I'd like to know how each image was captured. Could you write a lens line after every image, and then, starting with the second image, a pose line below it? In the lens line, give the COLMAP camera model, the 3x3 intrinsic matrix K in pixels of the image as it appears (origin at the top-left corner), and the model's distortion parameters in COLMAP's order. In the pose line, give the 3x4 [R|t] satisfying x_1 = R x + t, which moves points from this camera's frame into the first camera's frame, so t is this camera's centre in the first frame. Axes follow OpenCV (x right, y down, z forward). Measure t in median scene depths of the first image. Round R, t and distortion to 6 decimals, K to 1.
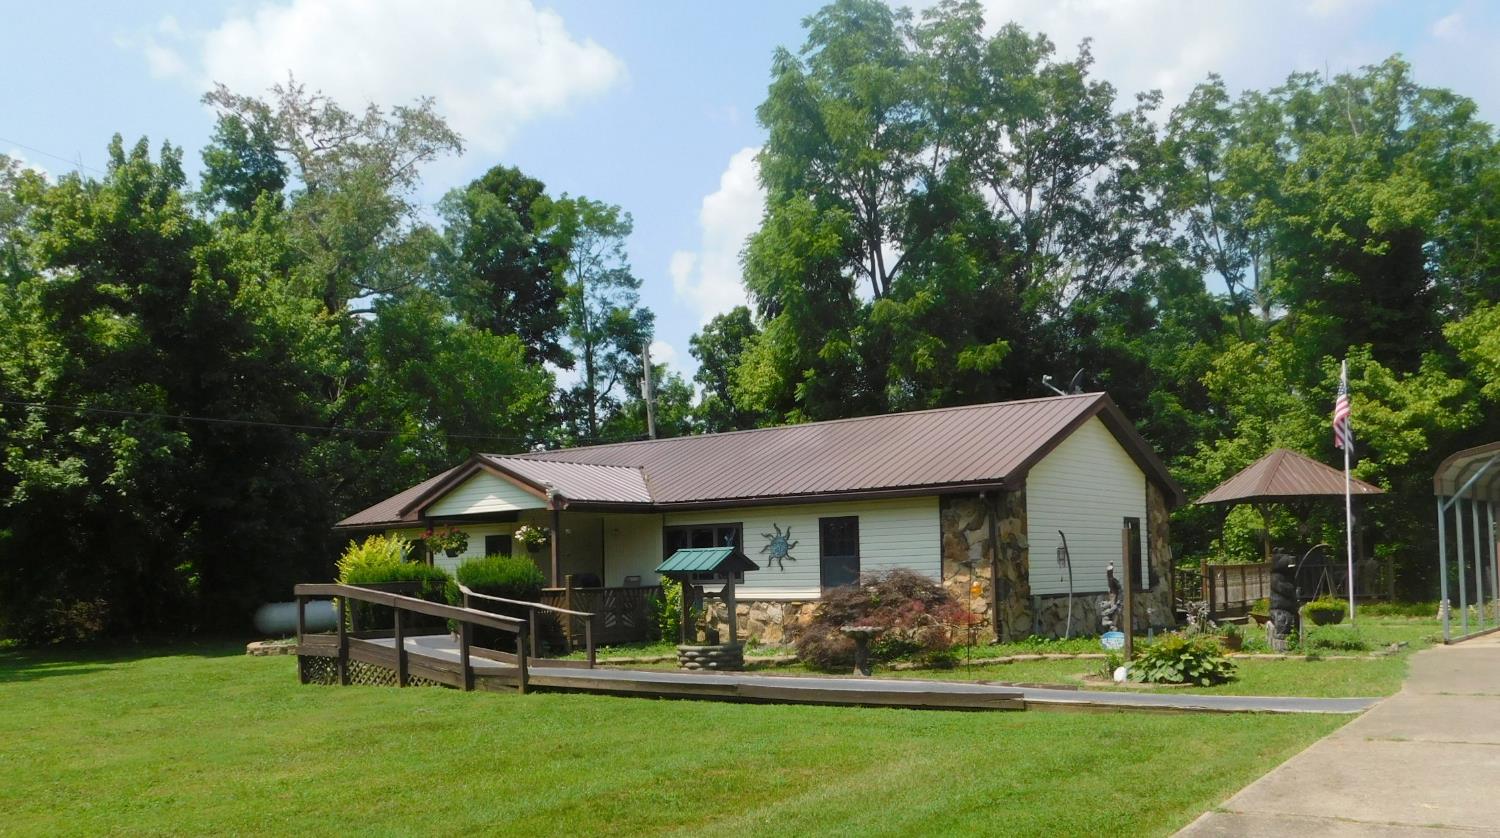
lens RADIAL K [[1334.9, 0, 750.0], [0, 1334.9, 419.0], [0, 0, 1]] dist [0.007482, 0.001531]
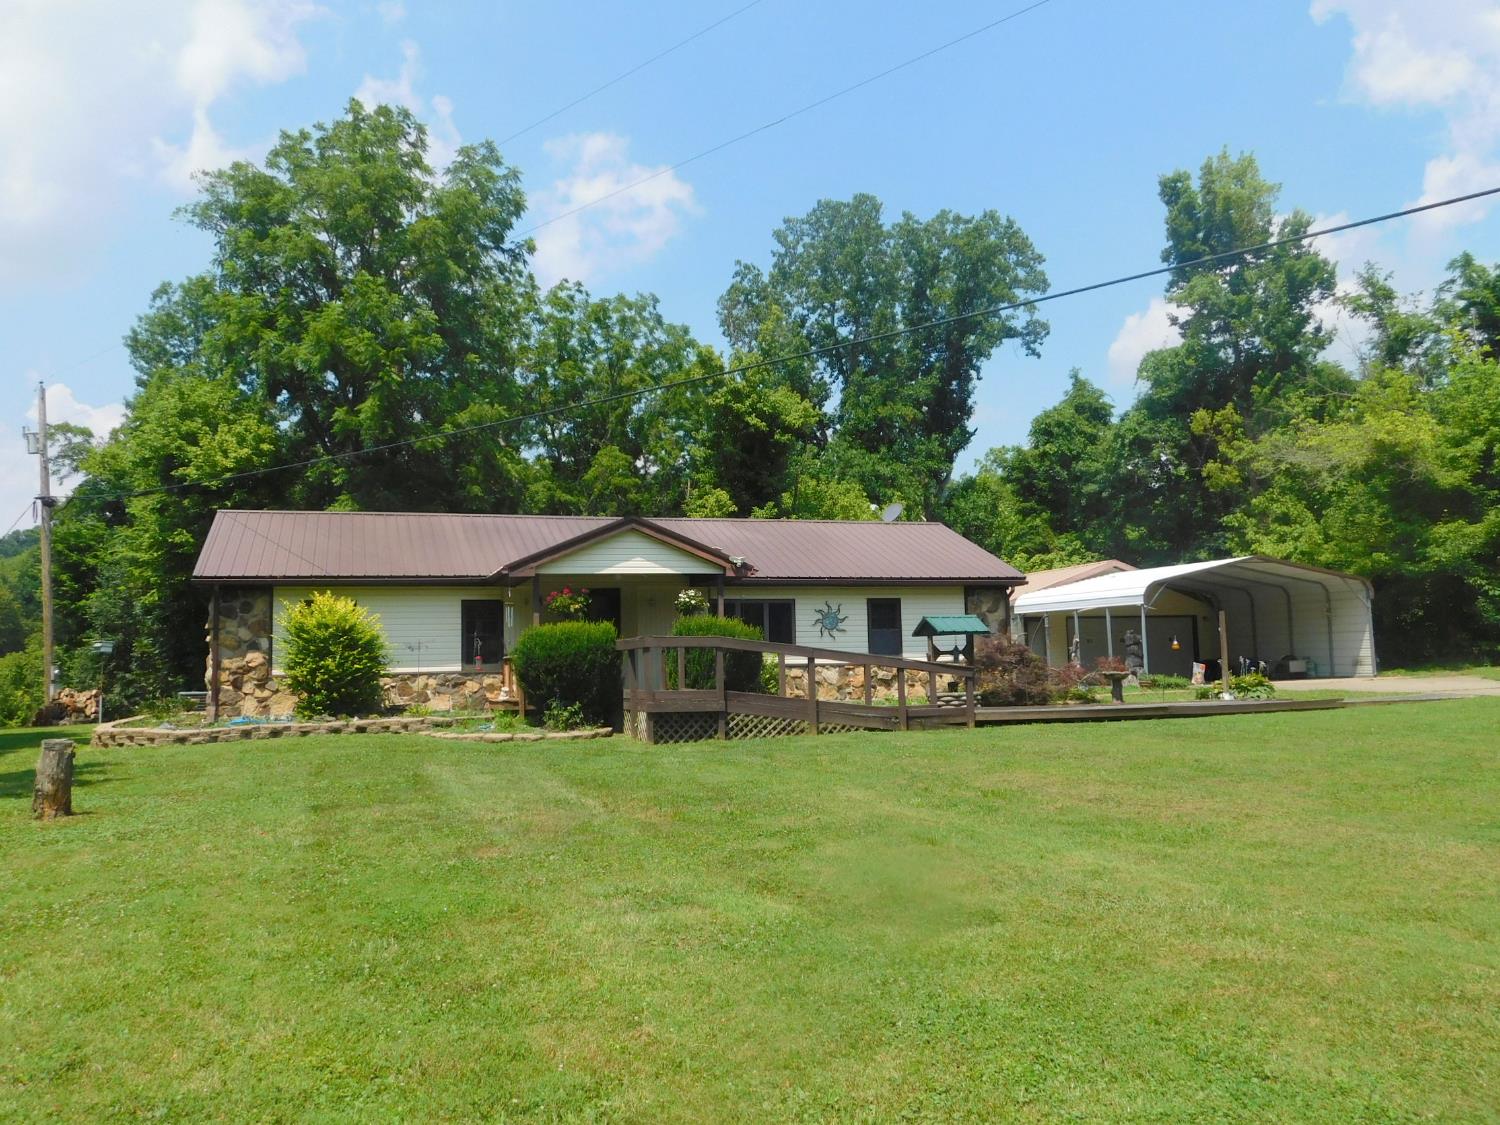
lens RADIAL K [[1230.7, 0, 750.0], [0, 1230.7, 562.5], [0, 0, 1]] dist [0.001804, 0.000618]
pose [[0.520502, 0.085456, 0.849573, -0.970182], [-0.089083, 0.994984, -0.045505, 0.101265], [-0.849201, -0.051997, 0.525504, 0.482210]]
